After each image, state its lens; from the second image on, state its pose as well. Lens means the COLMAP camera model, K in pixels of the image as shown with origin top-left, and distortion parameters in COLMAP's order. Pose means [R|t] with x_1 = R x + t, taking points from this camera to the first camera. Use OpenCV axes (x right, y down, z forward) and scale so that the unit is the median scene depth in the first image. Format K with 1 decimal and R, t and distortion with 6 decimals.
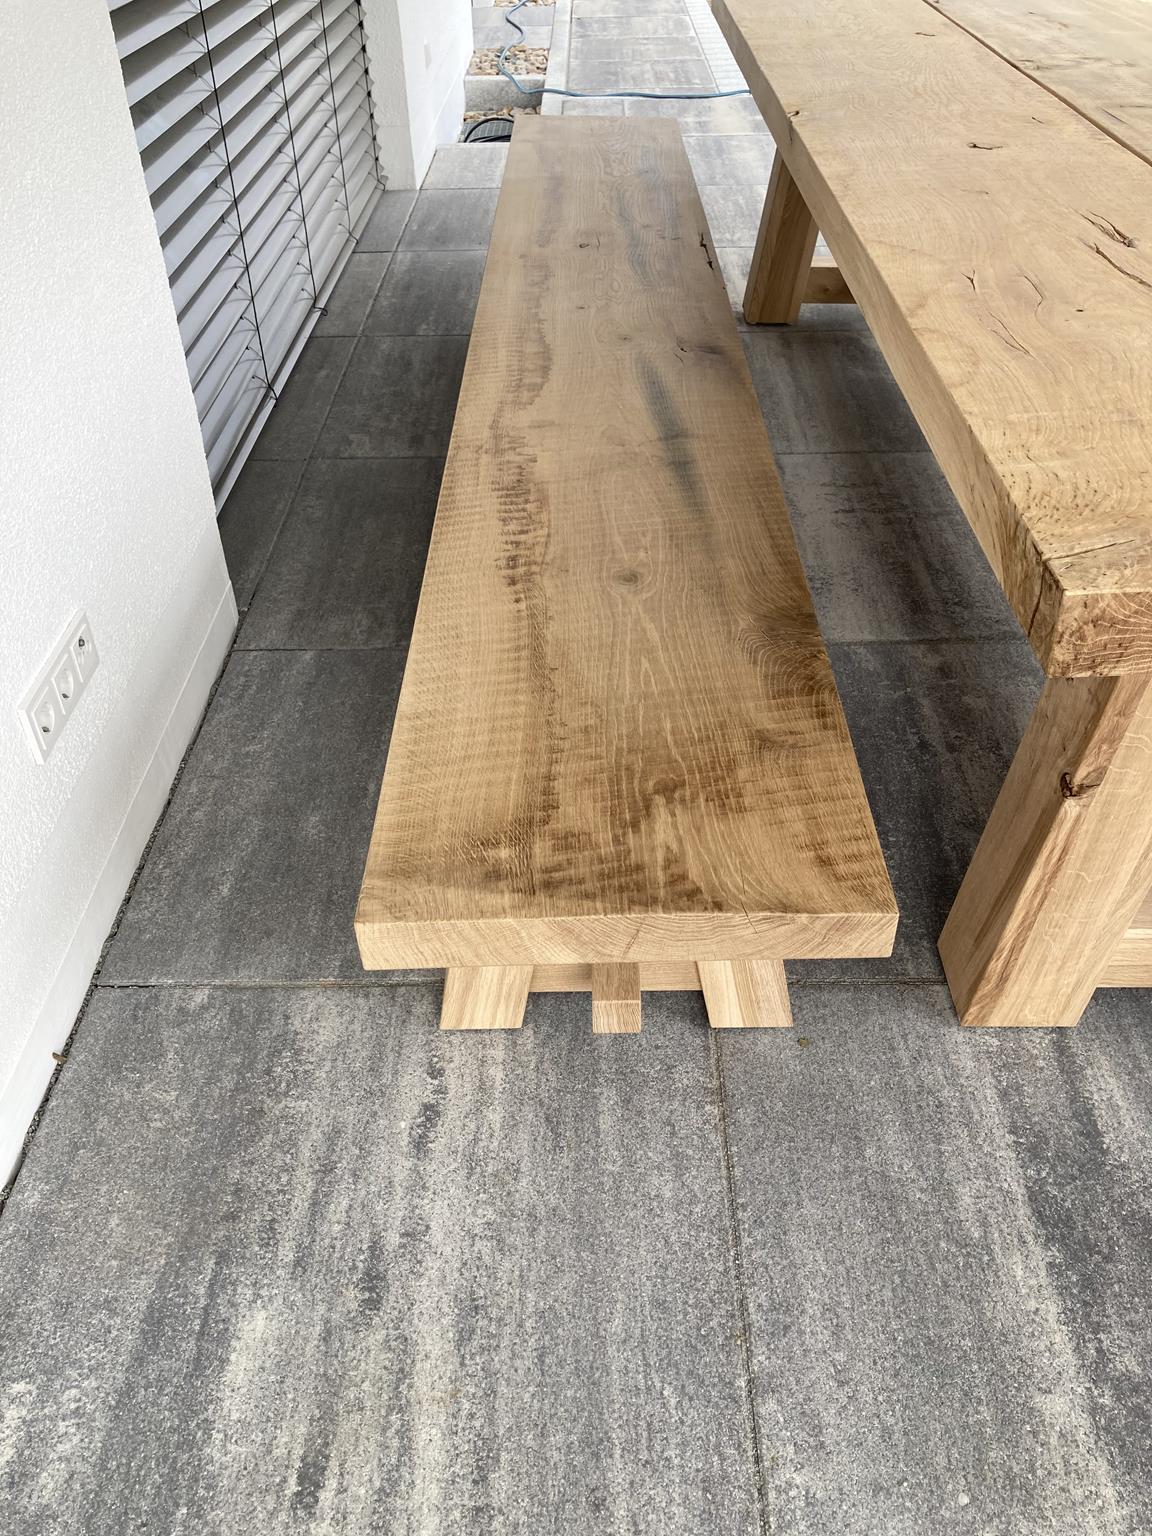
lens RADIAL K [[1262.3, 0, 575.4], [0, 1262.3, 752.9], [0, 0, 1]] dist [0.014779, 0.002171]
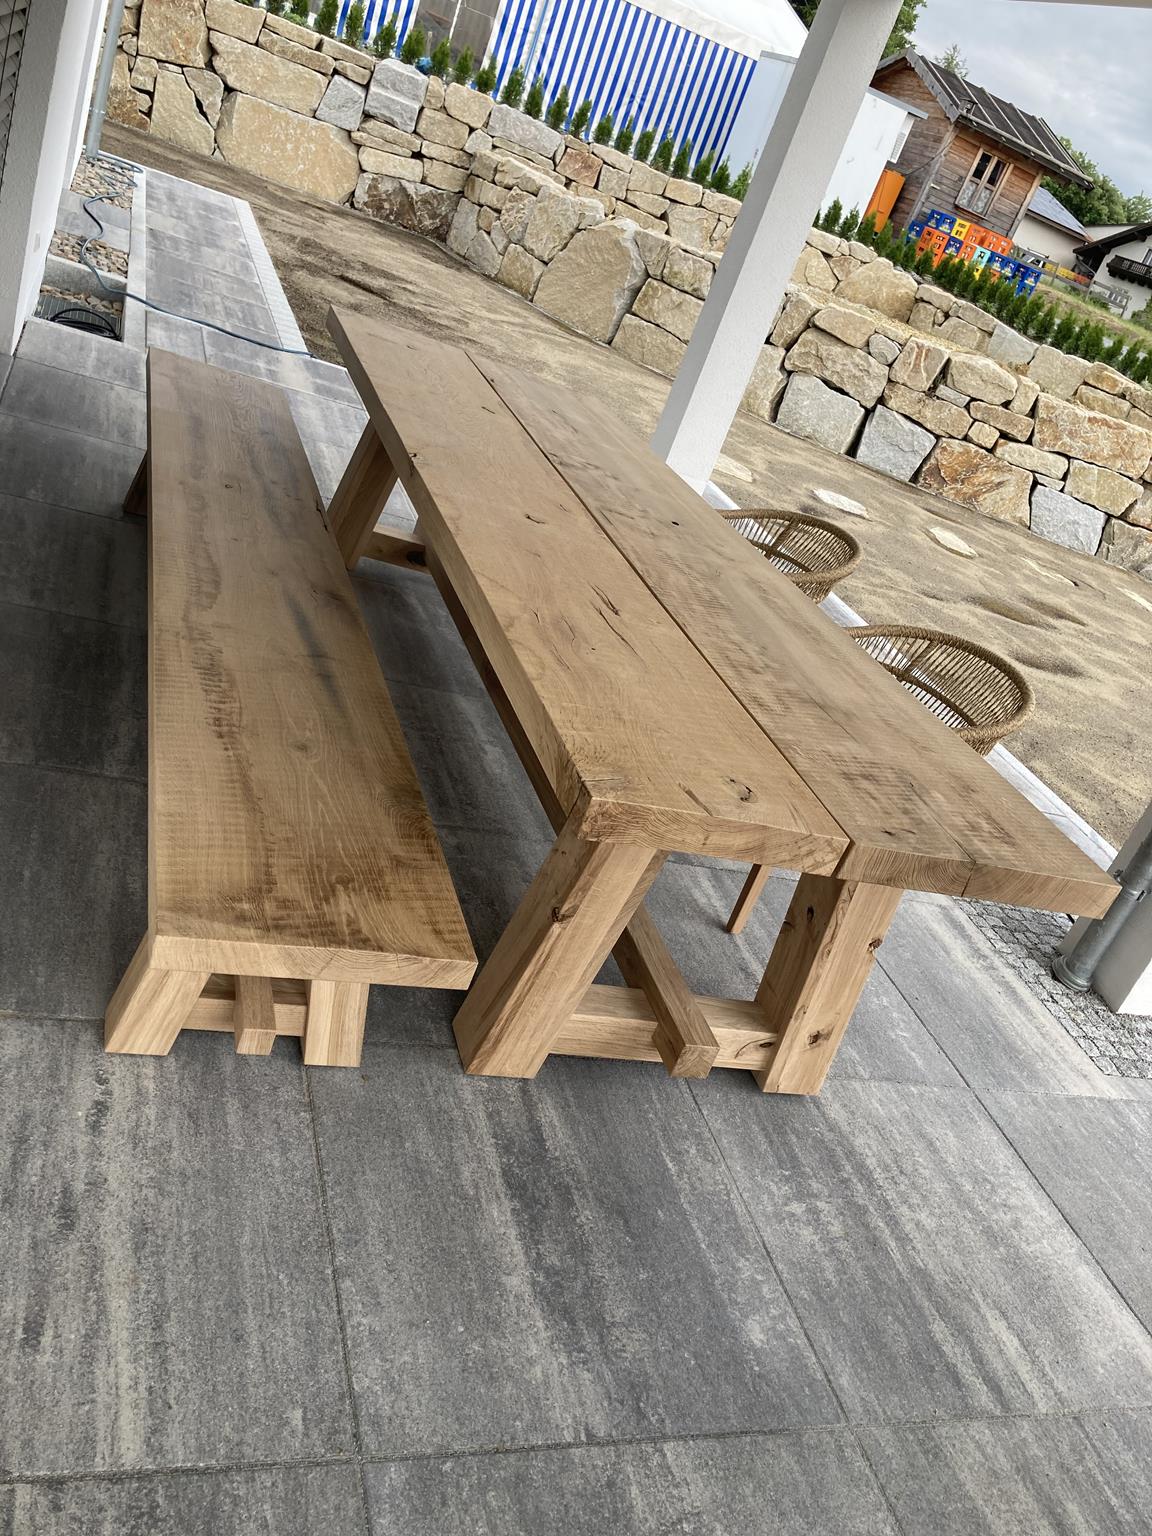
lens RADIAL K [[1256.6, 0, 582.2], [0, 1256.6, 758.5], [0, 0, 1]] dist [0.013751, -0.000743]
pose [[0.888429, 0.174860, 0.424402, -0.317002], [-0.108905, 0.978495, -0.175177, 0.106355], [-0.445907, 0.109413, 0.888367, -0.510093]]
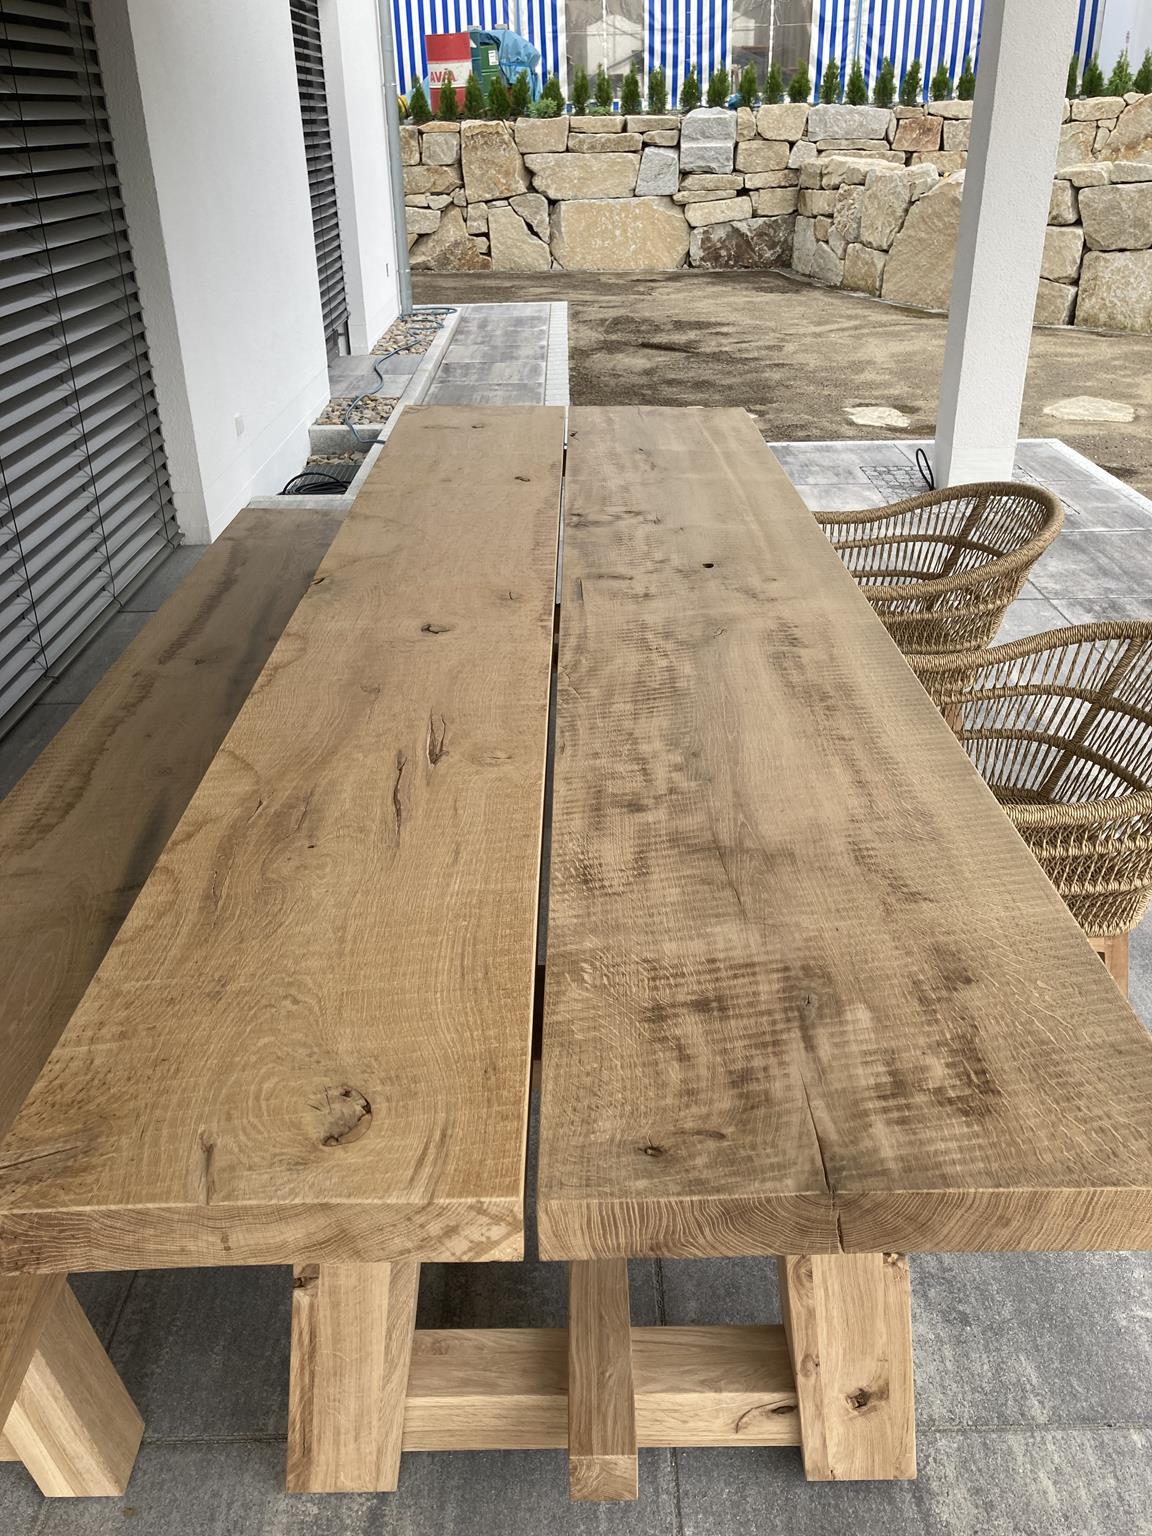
lens RADIAL K [[1267.2, 0, 562.3], [0, 1267.2, 755.8], [0, 0, 1]] dist [-0.016859, 0.055706]
pose [[0.999938, -0.006529, 0.009040, 0.591863], [0.008127, 0.981762, -0.189942, -0.197983], [-0.007635, 0.190004, 0.981754, -0.148906]]
